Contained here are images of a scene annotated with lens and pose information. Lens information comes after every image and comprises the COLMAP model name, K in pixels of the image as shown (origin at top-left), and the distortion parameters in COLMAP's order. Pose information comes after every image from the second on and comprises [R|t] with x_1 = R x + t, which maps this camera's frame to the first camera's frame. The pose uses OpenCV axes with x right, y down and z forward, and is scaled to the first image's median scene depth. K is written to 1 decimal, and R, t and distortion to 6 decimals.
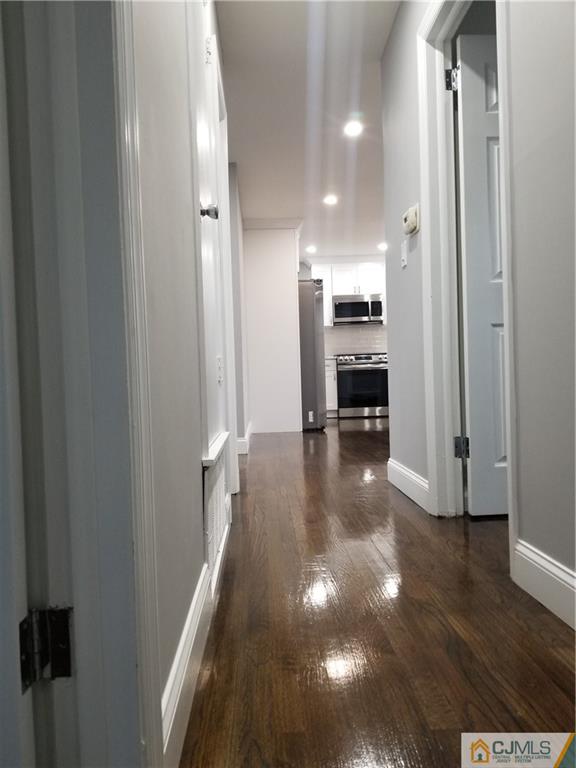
lens RADIAL K [[596.8, 0, 288.0], [0, 596.8, 384.0], [0, 0, 1]] dist [0.070592, -0.002081]
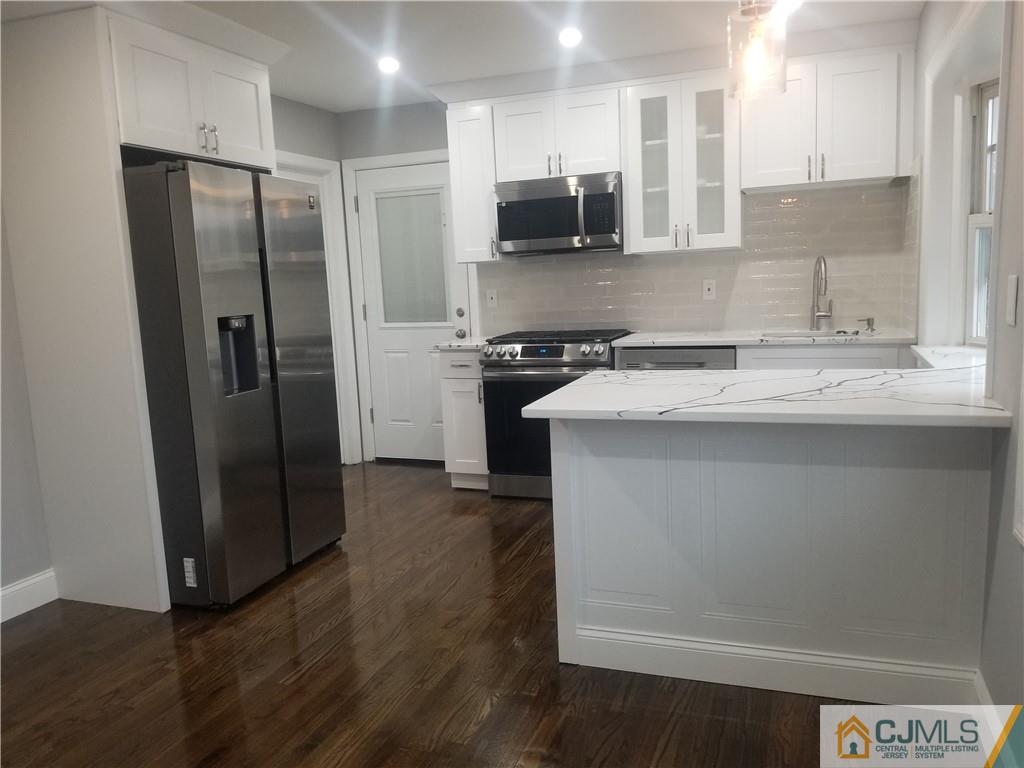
lens RADIAL K [[804.8, 0, 512.0], [0, 804.8, 384.0], [0, 0, 1]] dist [0.050431, -0.002877]
pose [[0.920673, 0.036853, -0.388591, 0.305880], [0.012891, 0.992119, 0.124632, -0.085982], [0.390121, -0.119755, 0.912942, 0.520898]]
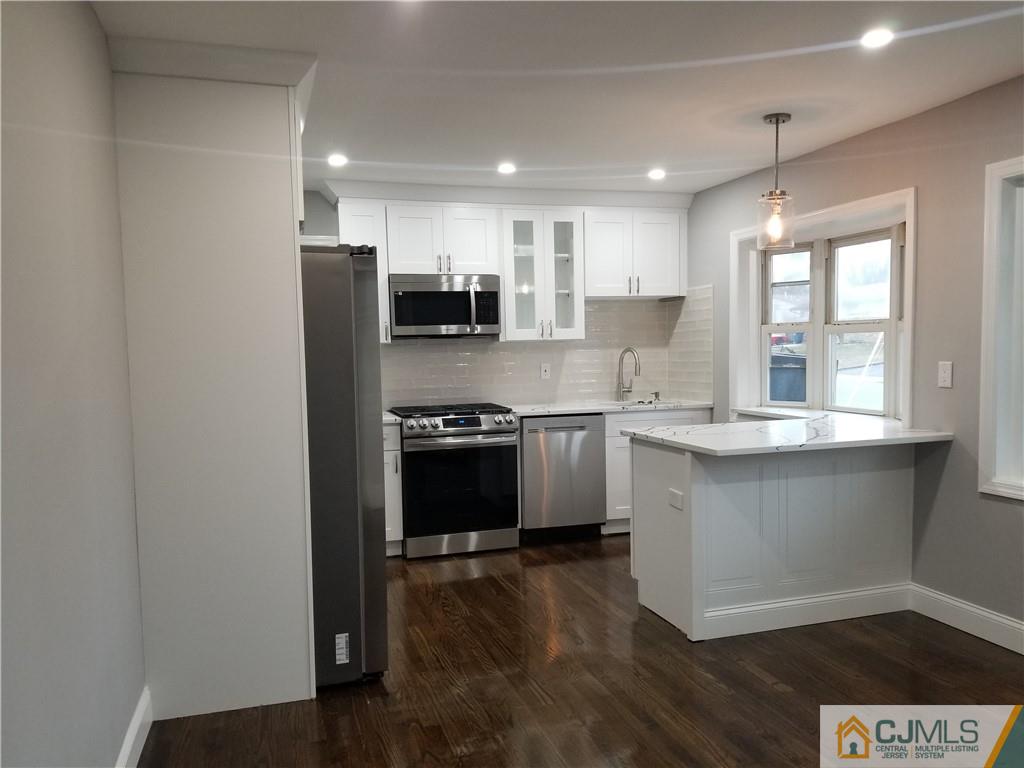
lens RADIAL K [[795.7, 0, 514.6], [0, 795.7, 394.1], [0, 0, 1]] dist [0.070592, -0.002081]
pose [[0.966385, -0.009658, 0.256919, 0.013546], [0.000337, 0.999341, 0.036298, -0.084482], [-0.257100, -0.034991, 0.965751, 0.425366]]
